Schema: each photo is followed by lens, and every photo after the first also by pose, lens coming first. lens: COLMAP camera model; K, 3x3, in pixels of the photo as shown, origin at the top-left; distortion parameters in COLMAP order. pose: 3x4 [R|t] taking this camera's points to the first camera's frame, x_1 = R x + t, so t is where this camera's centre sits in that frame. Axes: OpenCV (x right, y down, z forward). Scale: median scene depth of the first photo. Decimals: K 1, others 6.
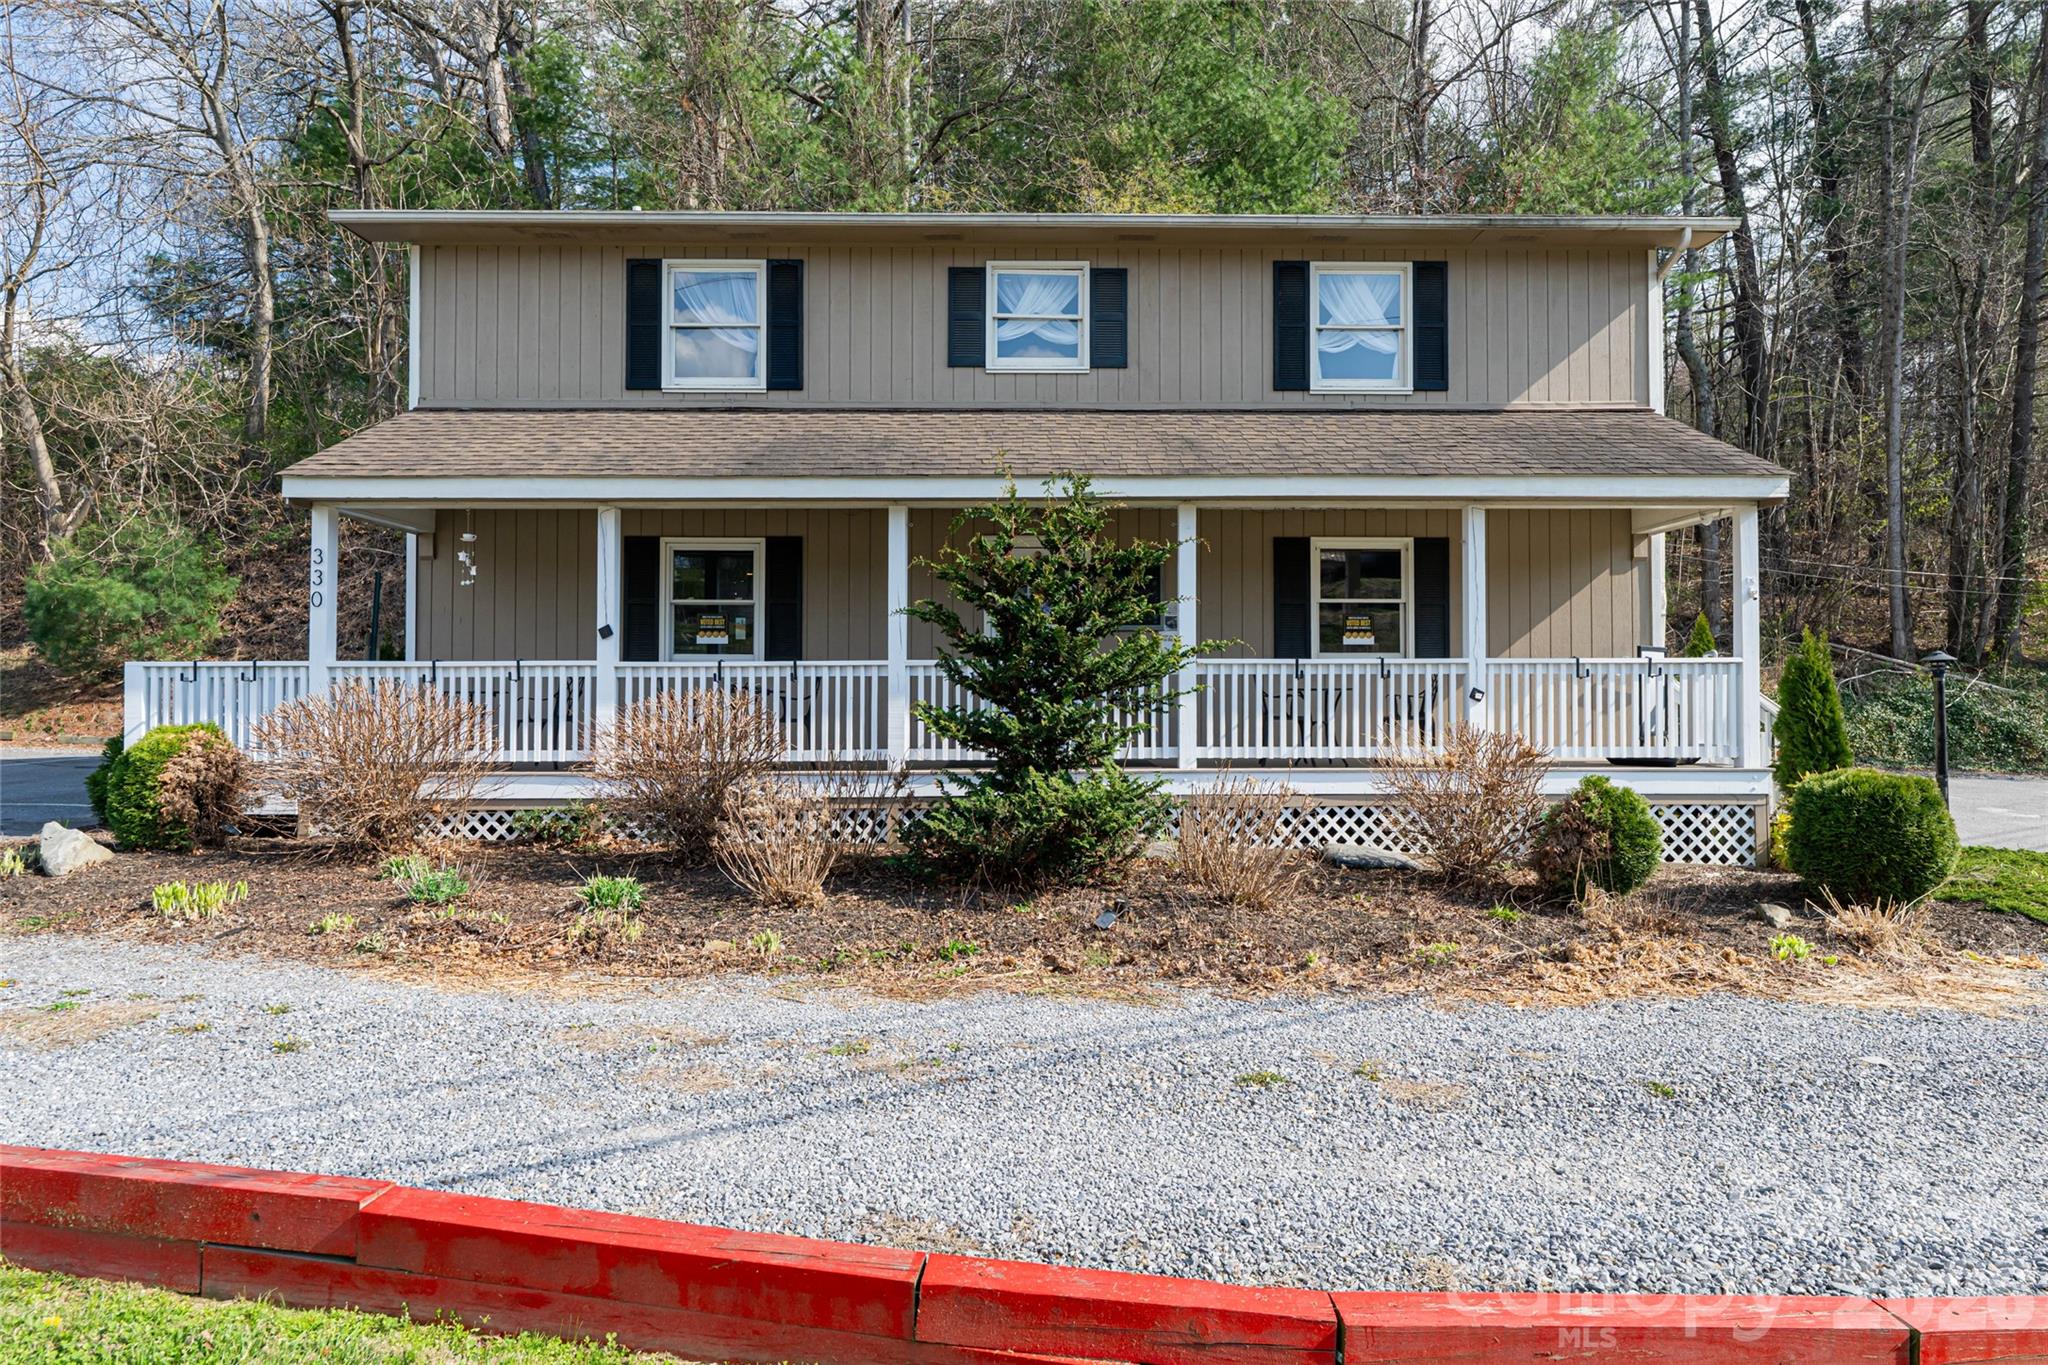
lens RADIAL K [[1372.1, 0, 1024.0], [0, 1372.1, 682.5], [0, 0, 1]] dist [0.003888, 0.000336]
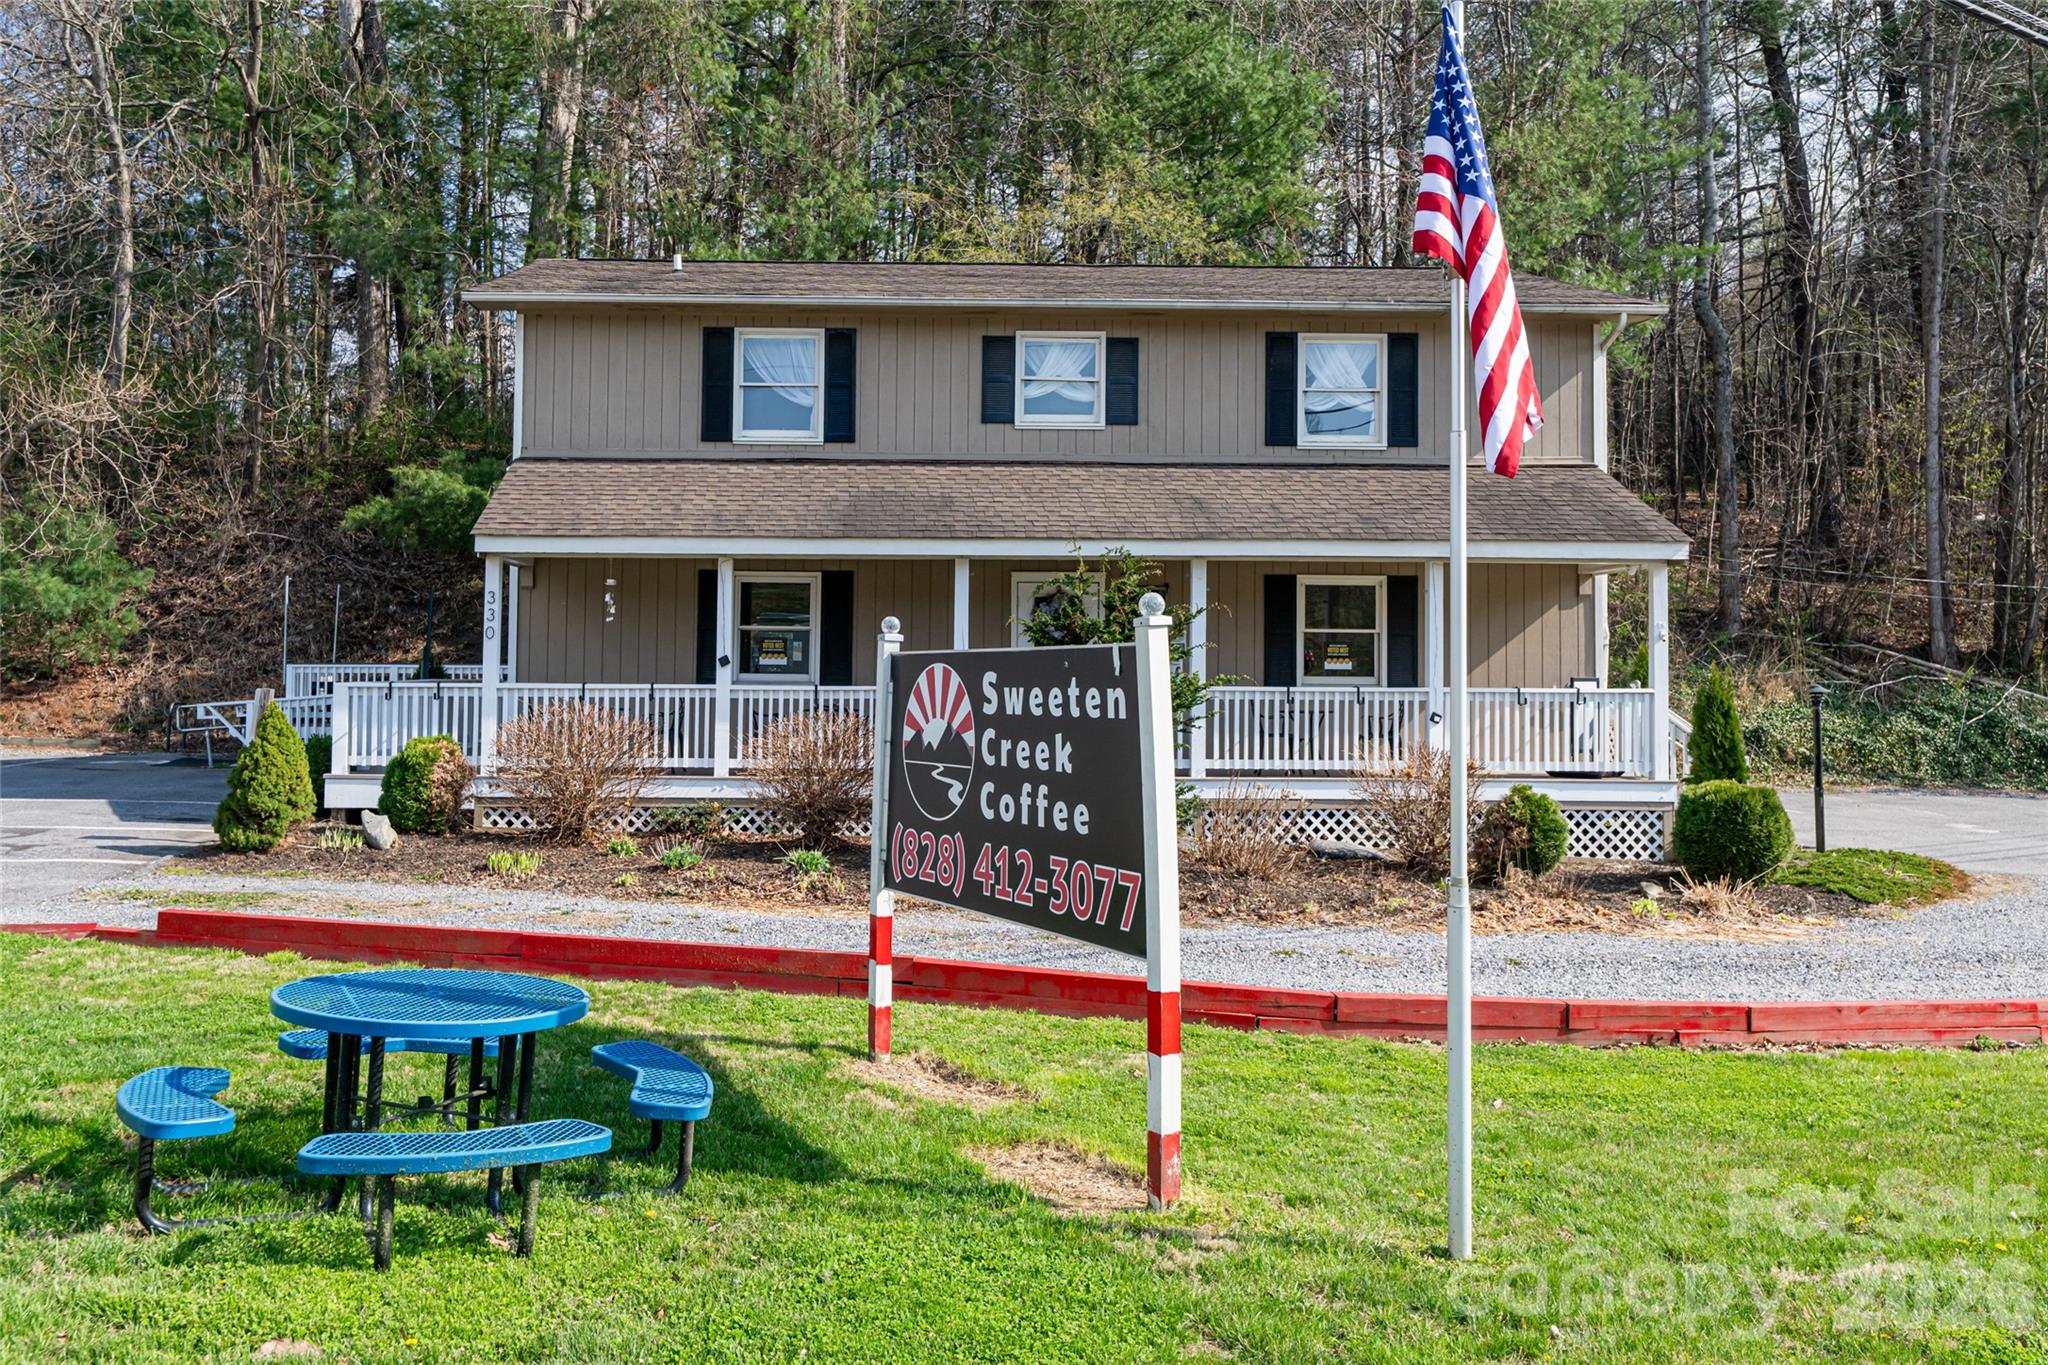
lens RADIAL K [[1418.1, 0, 1024.0], [0, 1418.1, 682.5], [0, 0, 1]] dist [0.000500, 0.000064]
pose [[0.999692, 0.009151, 0.023054, -0.060902], [-0.009052, 0.999949, -0.004419, -0.013304], [-0.023094, 0.004209, 0.999724, -0.236599]]
